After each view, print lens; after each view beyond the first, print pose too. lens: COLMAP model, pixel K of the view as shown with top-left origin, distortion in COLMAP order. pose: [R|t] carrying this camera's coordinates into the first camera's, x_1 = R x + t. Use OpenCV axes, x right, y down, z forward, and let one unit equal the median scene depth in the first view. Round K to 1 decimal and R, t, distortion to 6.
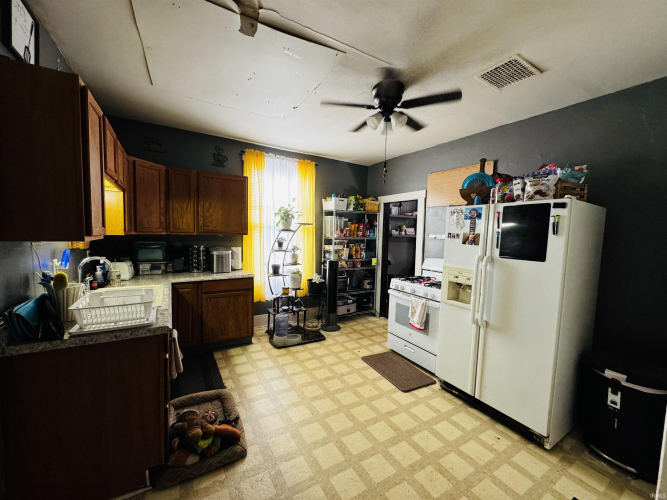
lens RADIAL K [[265.7, 0, 331.8], [0, 265.7, 251.4], [0, 0, 1]] dist [0.000016, 0.000011]
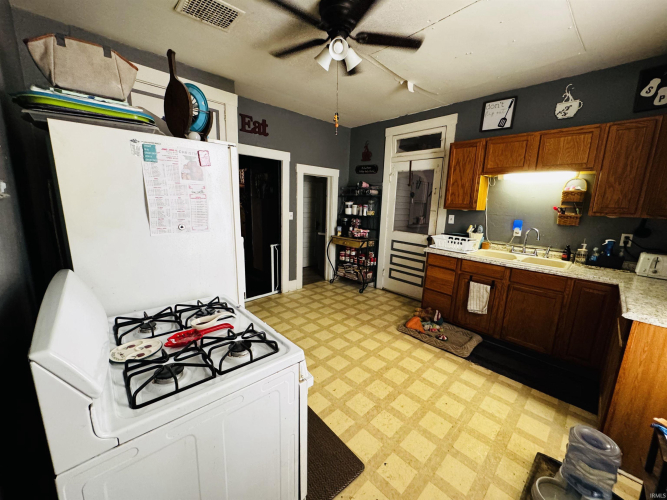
lens RADIAL K [[265.7, 0, 334.2], [0, 265.7, 250.2], [0, 0, 1]] dist [0.000016, 0.000011]
pose [[-0.972466, -0.016500, -0.232458, 0.355179], [-0.075029, 0.966546, 0.245273, -0.103499], [0.220634, 0.255961, -0.941172, 1.706317]]
